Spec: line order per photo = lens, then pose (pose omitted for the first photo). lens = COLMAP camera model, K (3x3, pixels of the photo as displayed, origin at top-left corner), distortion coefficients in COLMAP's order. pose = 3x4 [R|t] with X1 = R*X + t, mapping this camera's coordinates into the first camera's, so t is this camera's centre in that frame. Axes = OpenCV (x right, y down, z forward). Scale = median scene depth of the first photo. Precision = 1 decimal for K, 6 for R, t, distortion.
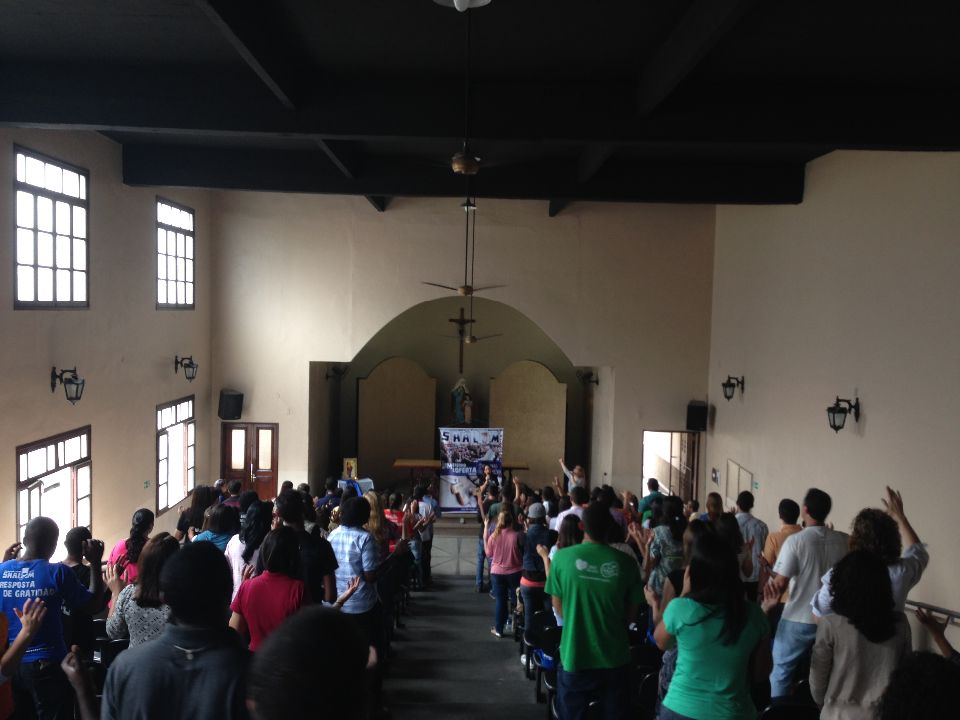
lens RADIAL K [[954.2, 0, 480.2], [0, 954.2, 360.4], [0, 0, 1]] dist [-0.021211, 0.000000]
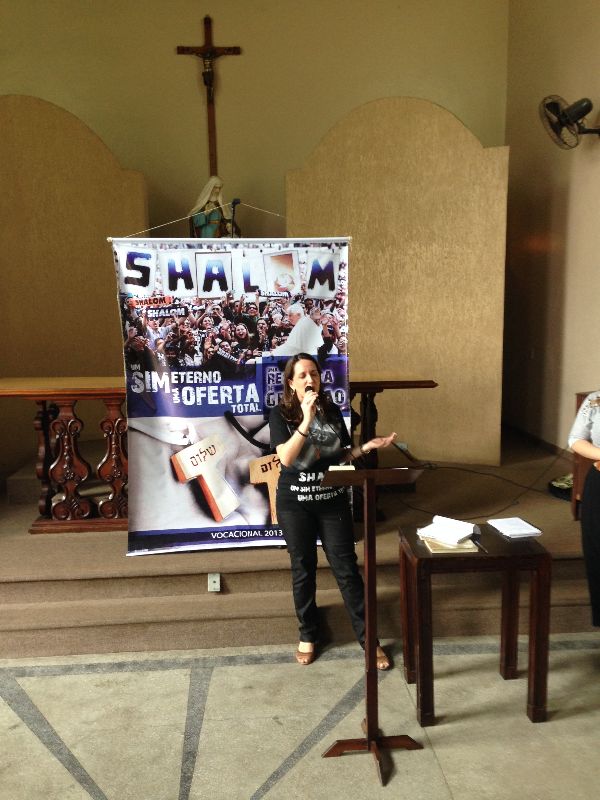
lens RADIAL K [[795.2, 0, 300.9], [0, 795.2, 400.9], [0, 0, 1]] dist [-0.021211, 0.000000]
pose [[0.997949, -0.047188, 0.043258, -0.002077], [0.044270, 0.996830, 0.066103, 0.102633], [-0.046240, -0.064053, 0.996875, 0.769117]]
